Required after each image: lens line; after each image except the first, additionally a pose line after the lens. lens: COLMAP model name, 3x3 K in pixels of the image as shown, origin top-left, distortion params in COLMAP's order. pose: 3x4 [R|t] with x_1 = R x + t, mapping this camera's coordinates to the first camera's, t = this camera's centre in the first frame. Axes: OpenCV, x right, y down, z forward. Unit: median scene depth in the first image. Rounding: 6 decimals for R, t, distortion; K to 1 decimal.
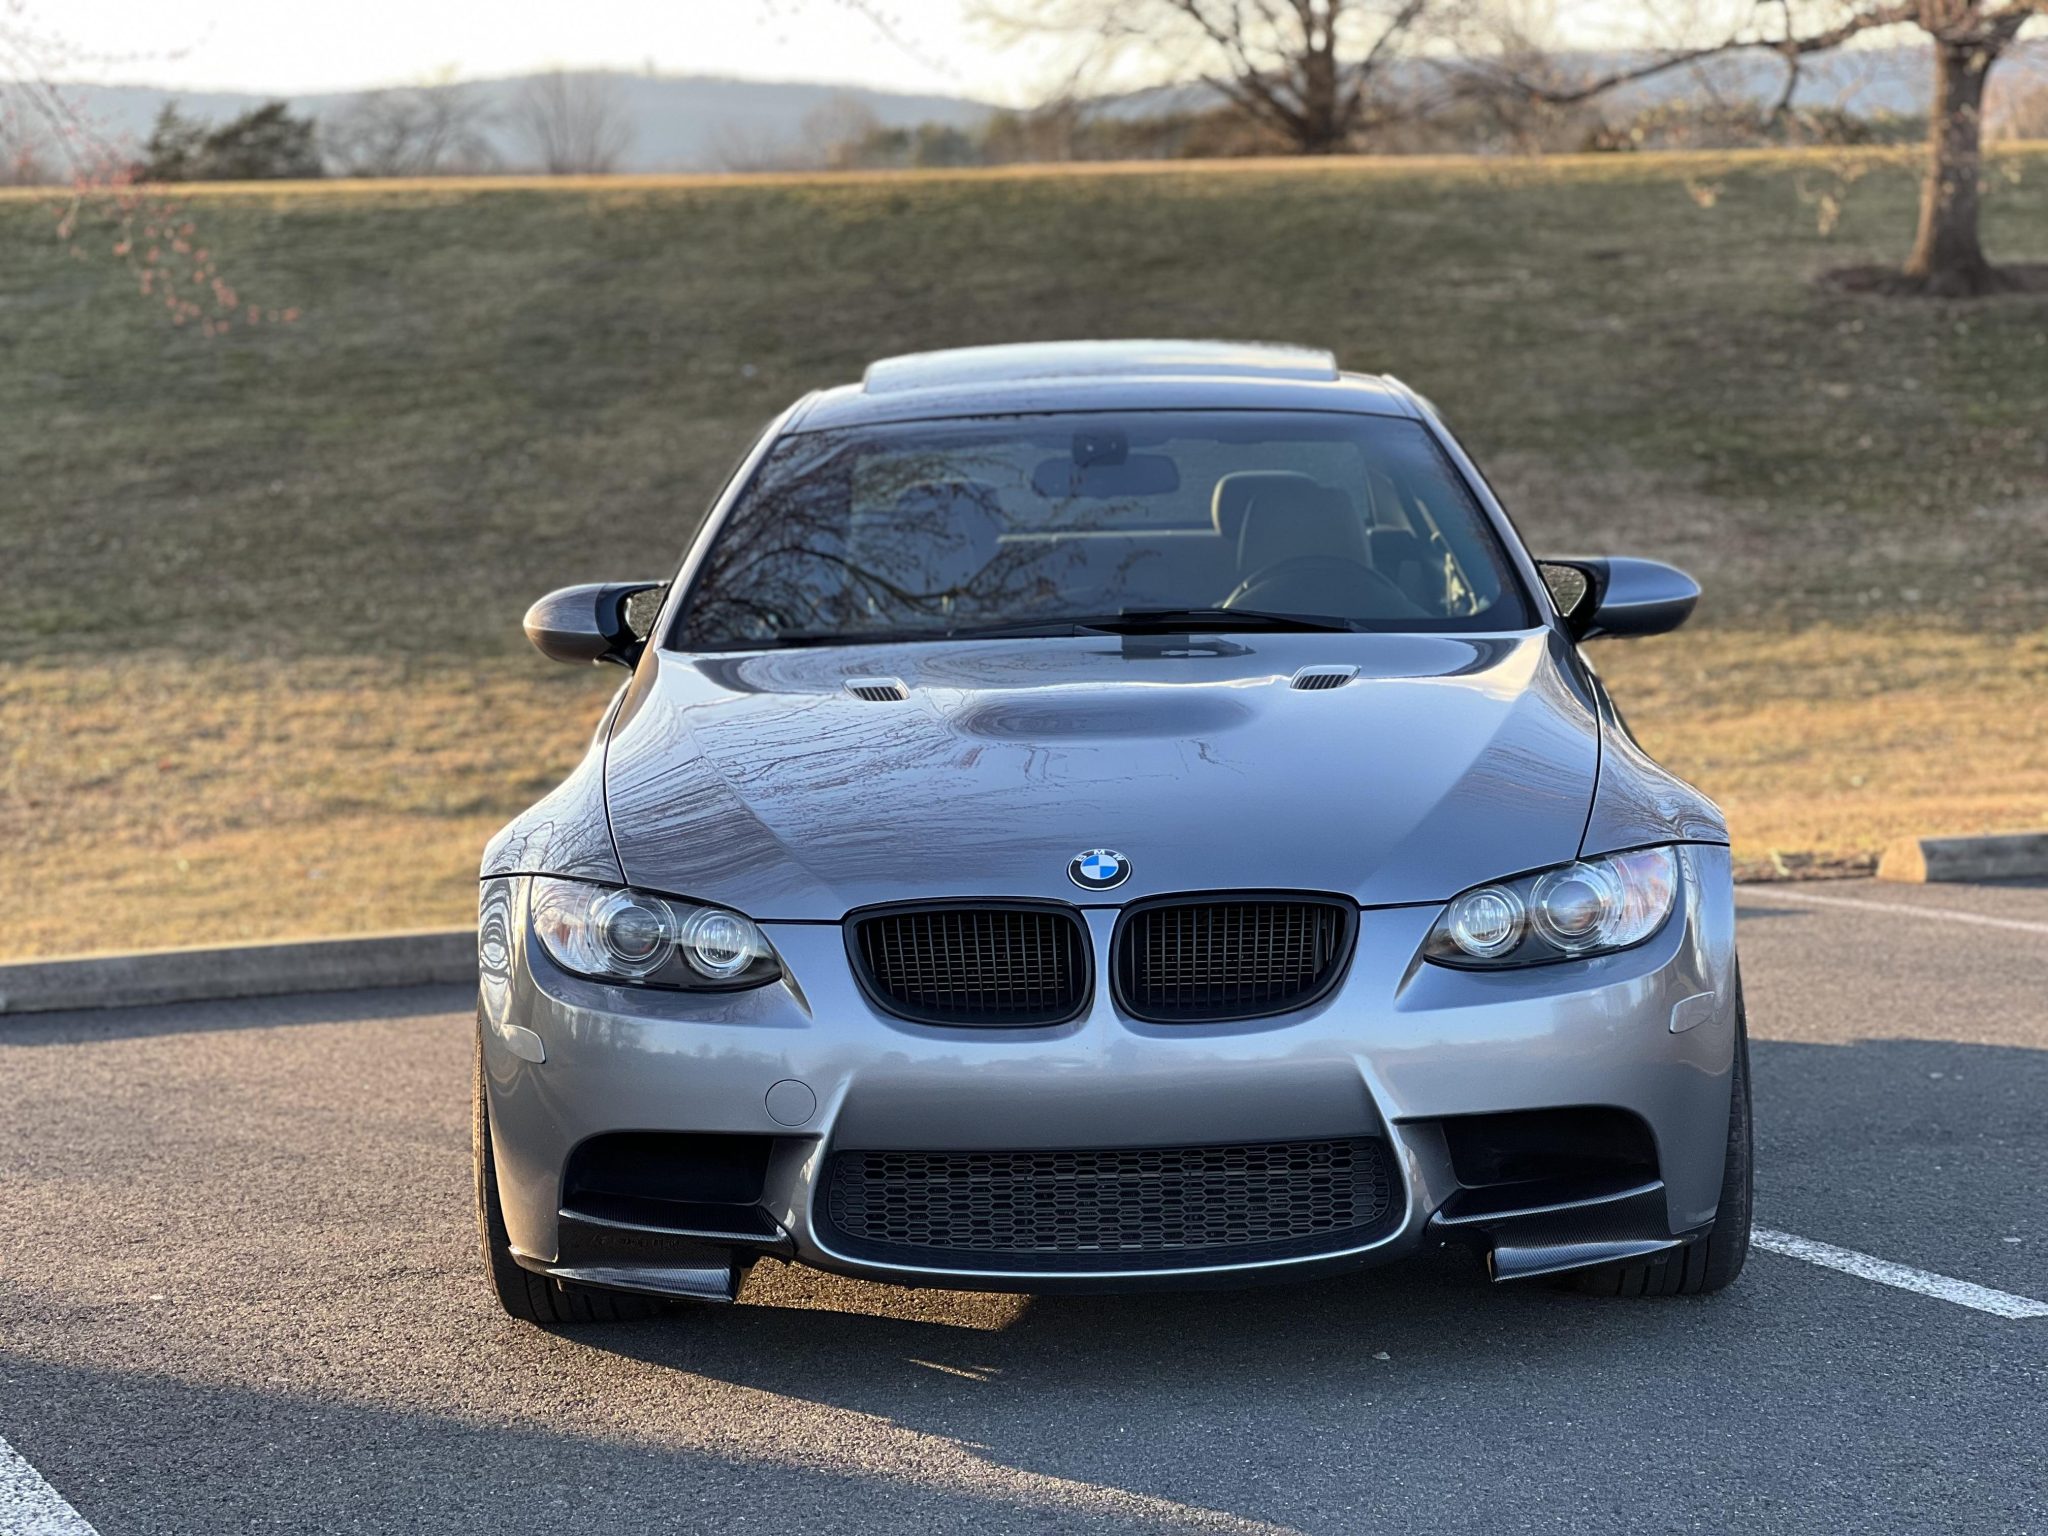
lens RADIAL K [[4551.7, 0, 1040.7], [0, 4551.7, 709.6], [0, 0, 1]] dist [-0.086178, 4.702761]
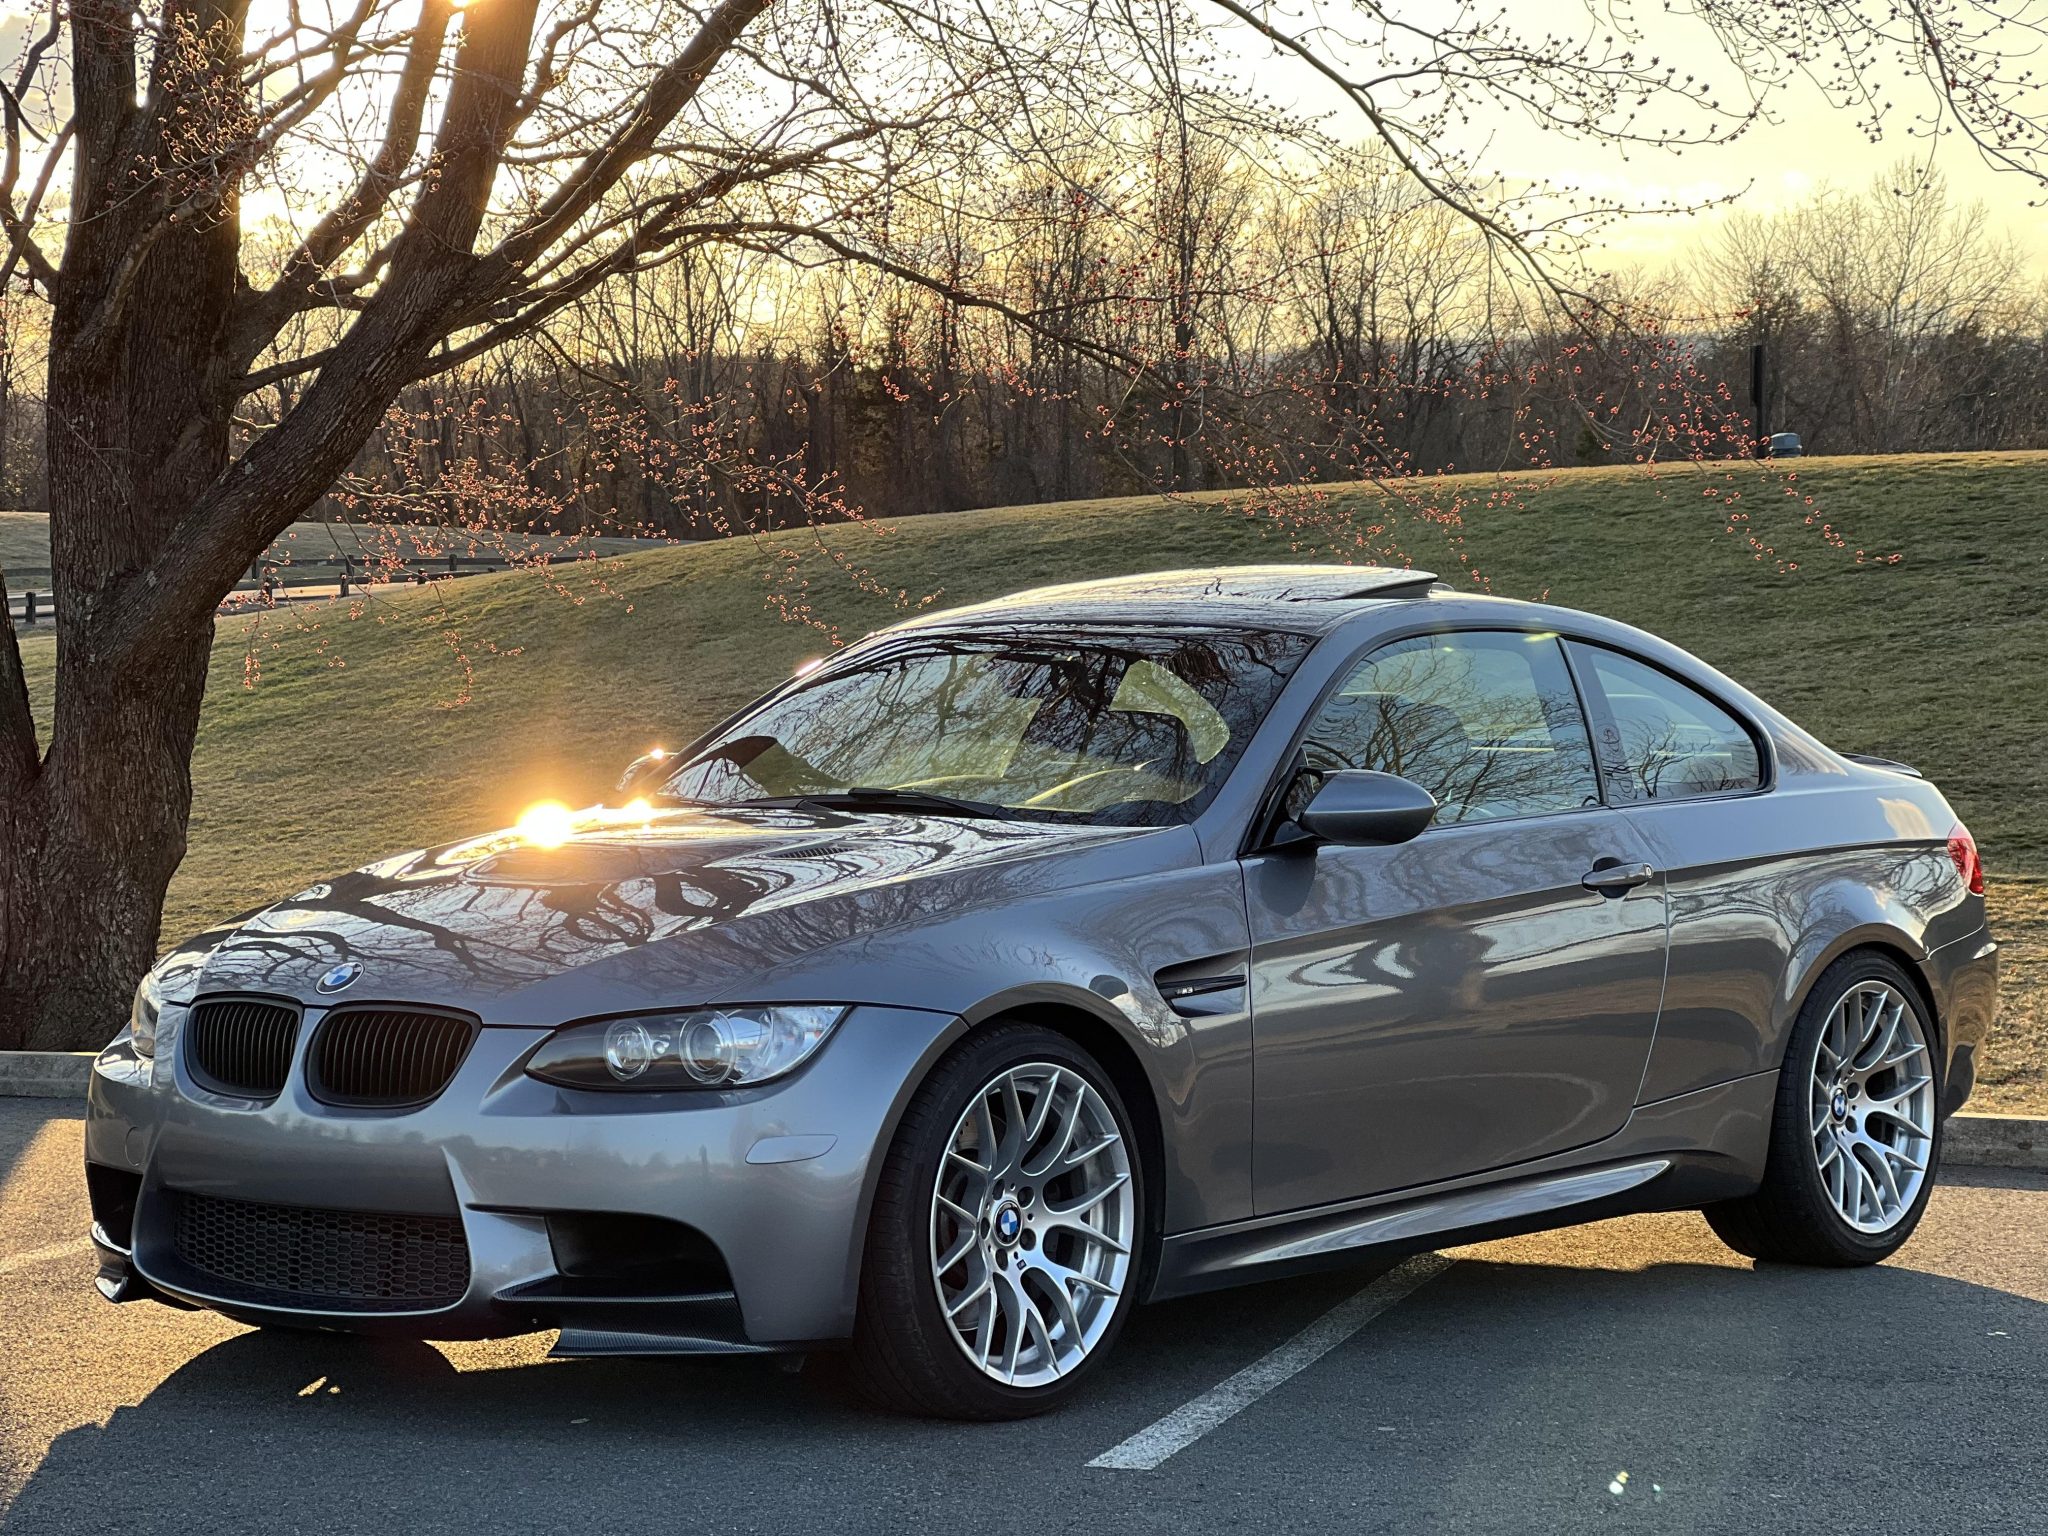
lens RADIAL K [[4551.7, 0, 1040.7], [0, 4551.7, 709.6], [0, 0, 1]] dist [-0.086178, 4.702761]
pose [[0.790836, 0.038596, -0.610810, 0.868581], [-0.070156, 0.997148, -0.027826, -0.015135], [0.607994, 0.064858, 0.791288, 0.134383]]
